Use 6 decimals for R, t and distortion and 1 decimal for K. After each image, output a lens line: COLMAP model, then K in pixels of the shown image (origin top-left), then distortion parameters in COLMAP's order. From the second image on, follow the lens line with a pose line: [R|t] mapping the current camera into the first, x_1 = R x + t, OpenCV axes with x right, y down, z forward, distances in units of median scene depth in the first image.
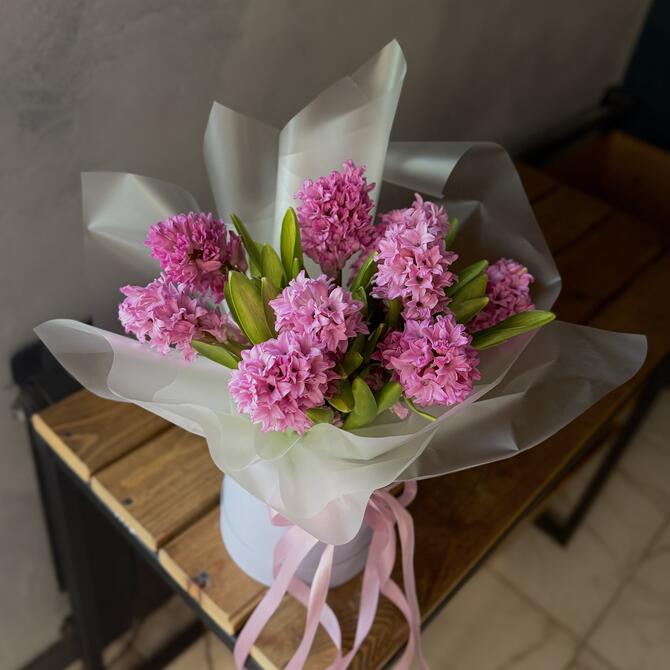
lens RADIAL K [[705.1, 0, 332.7], [0, 705.1, 328.2], [0, 0, 1]] dist [0.009829, -0.013488]
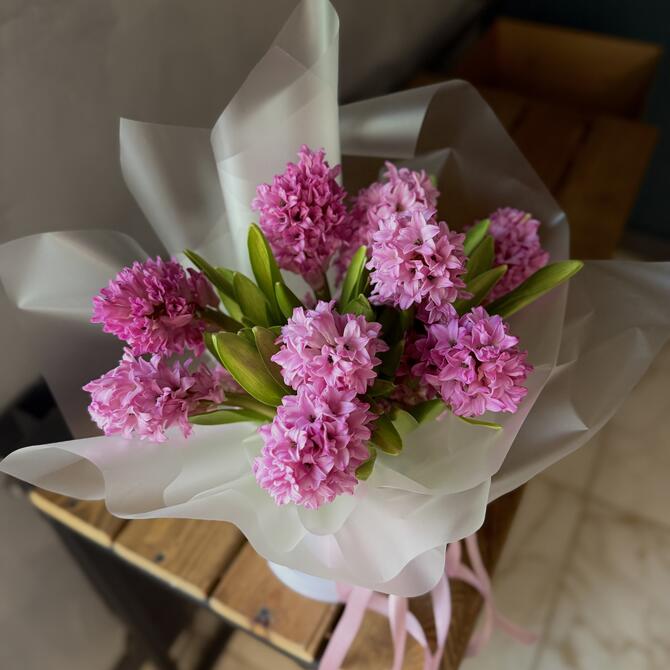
lens RADIAL K [[628.9, 0, 336.5], [0, 628.9, 336.1], [0, 0, 1]] dist [0.051833, -0.138938]
pose [[0.956481, -0.284090, 0.066613, -0.051170], [0.272531, 0.951317, 0.143953, -0.123273], [-0.104266, -0.119534, 0.987340, 0.245638]]
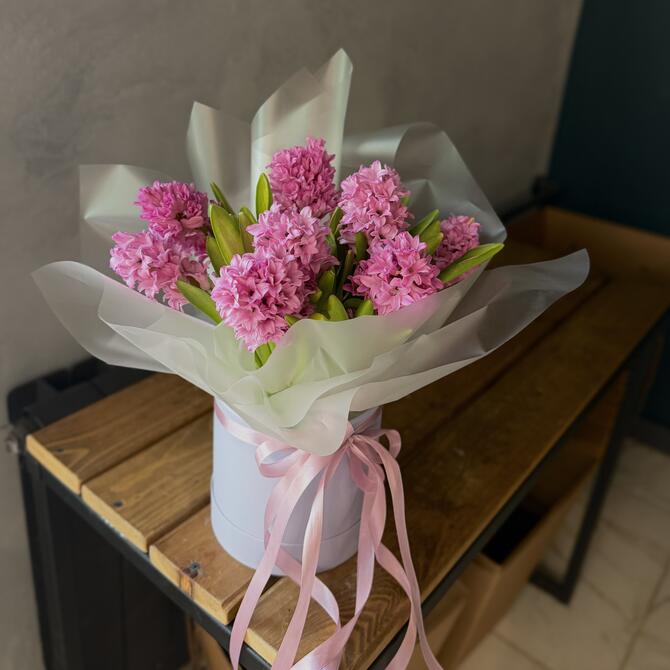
lens RADIAL K [[650.8, 0, 334.2], [0, 650.8, 268.6], [0, 0, 1]] dist [0.007184, -0.017158]
pose [[0.996602, -0.070949, 0.041844, 0.000690], [0.079721, 0.958604, -0.273354, 0.271996], [-0.020718, 0.275761, 0.961003, 0.020561]]
